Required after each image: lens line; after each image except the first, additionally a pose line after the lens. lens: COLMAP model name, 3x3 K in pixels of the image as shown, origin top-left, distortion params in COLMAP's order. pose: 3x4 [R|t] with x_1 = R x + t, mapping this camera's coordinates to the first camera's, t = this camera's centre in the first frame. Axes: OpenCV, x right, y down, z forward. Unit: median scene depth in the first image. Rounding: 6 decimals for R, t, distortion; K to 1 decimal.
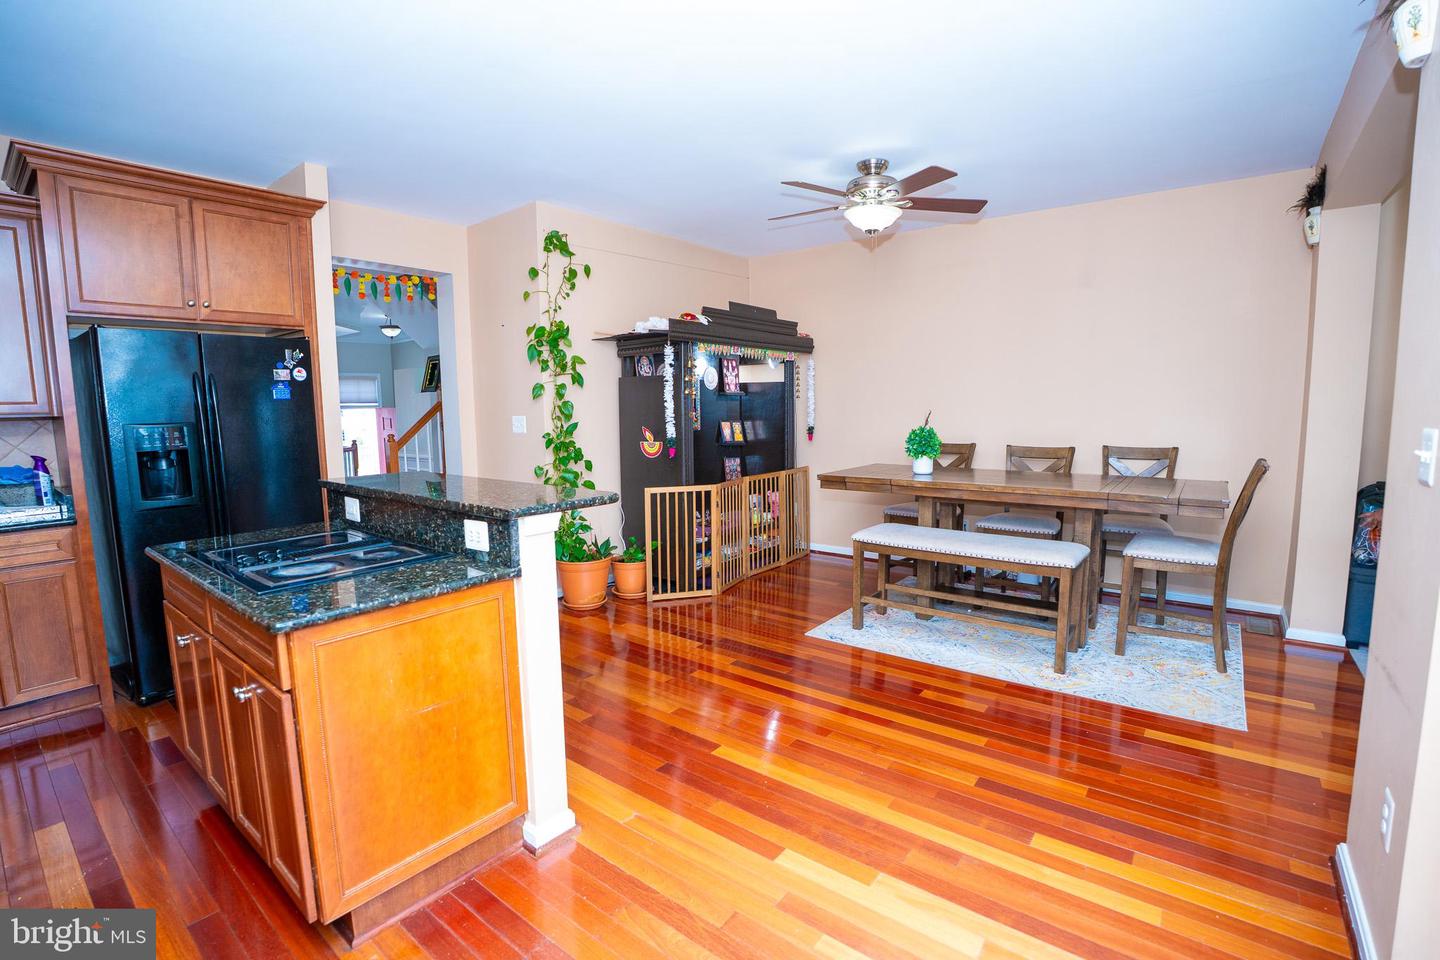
lens RADIAL K [[660.5, 0, 720.0], [0, 660.5, 480.0], [0, 0, 1]] dist [-0.075744, 0.023738]
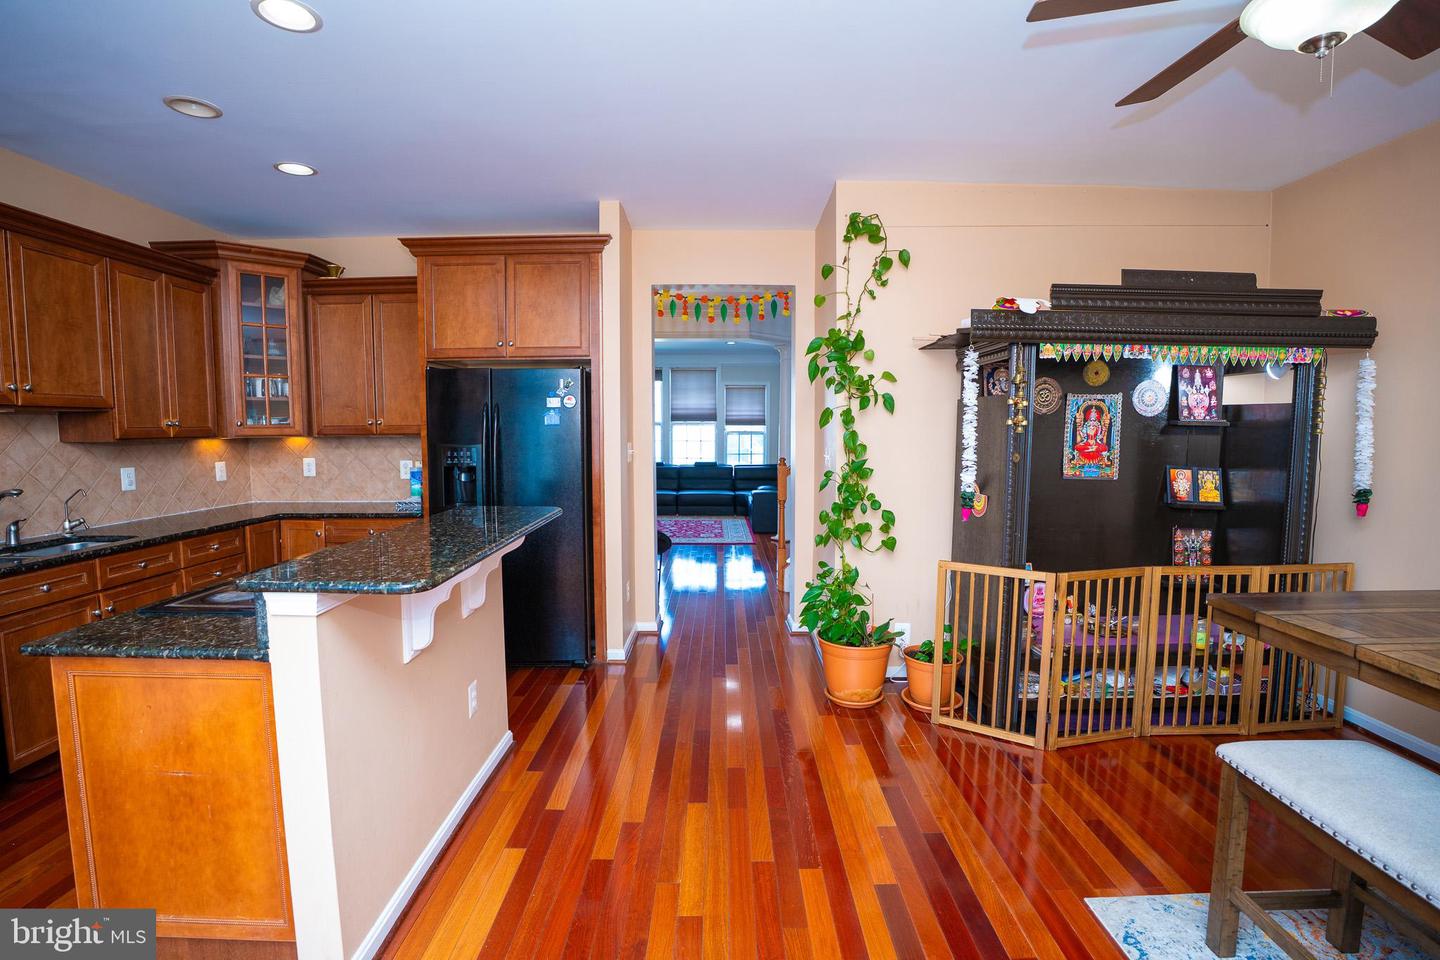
lens RADIAL K [[660.5, 0, 720.0], [0, 660.5, 480.0], [0, 0, 1]] dist [-0.075744, 0.023738]
pose [[0.617189, 0.079916, -0.782746, 0.265142], [-0.099194, 0.994794, 0.023352, -0.062663], [0.780537, 0.063231, 0.621903, 0.383237]]
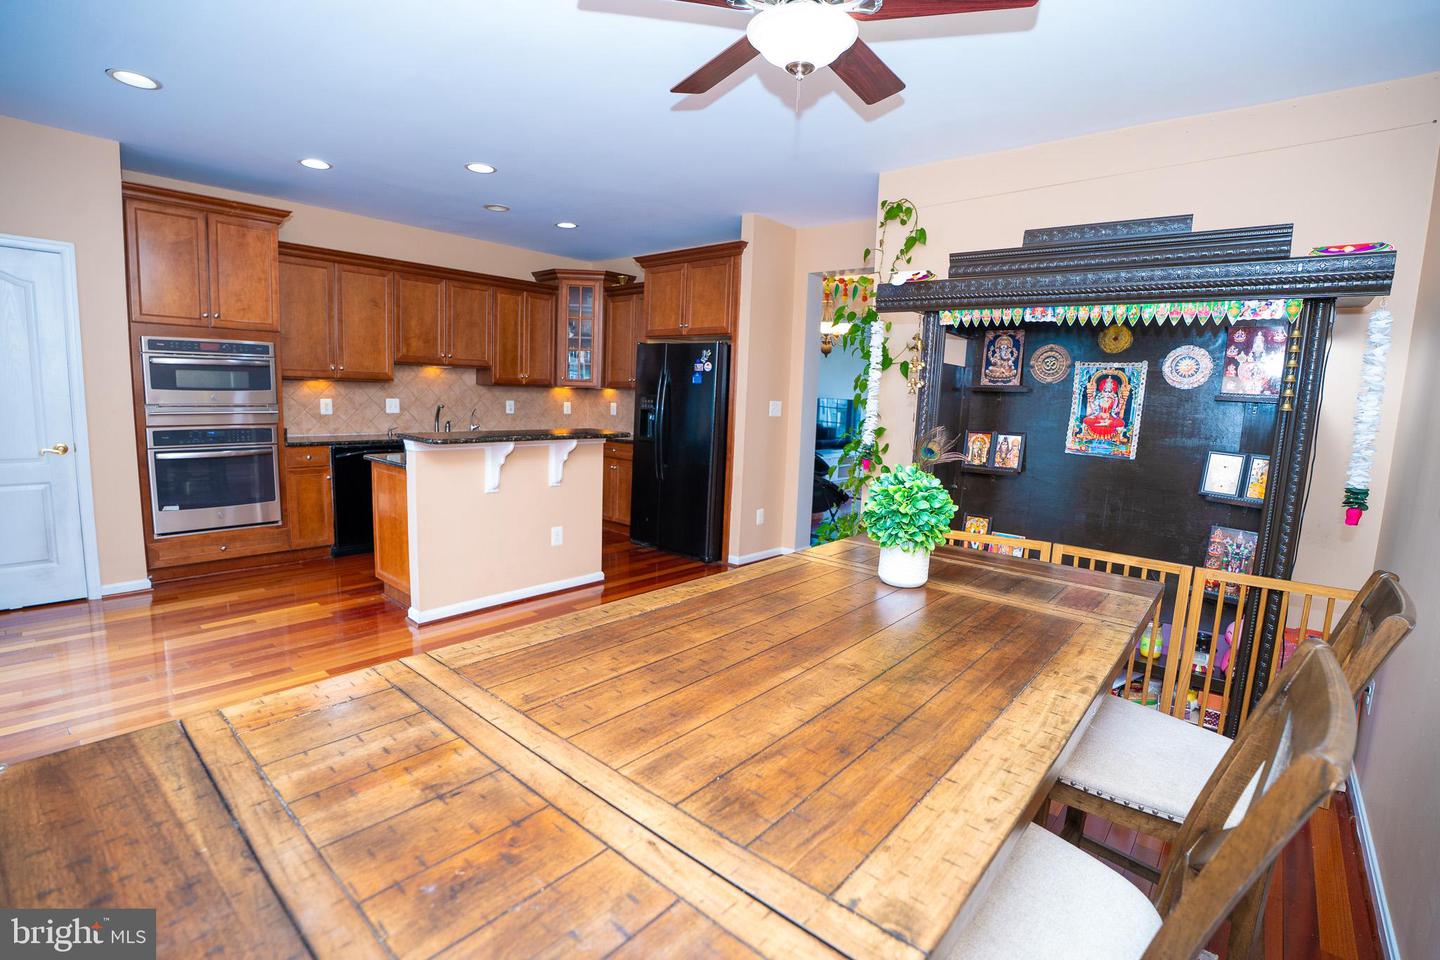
lens RADIAL K [[660.5, 0, 720.0], [0, 660.5, 480.0], [0, 0, 1]] dist [-0.075744, 0.023738]
pose [[-0.049920, 0.144093, -0.988304, 0.639117], [-0.154366, 0.976534, 0.150174, -0.104539], [0.986752, 0.160057, -0.026506, 0.810867]]
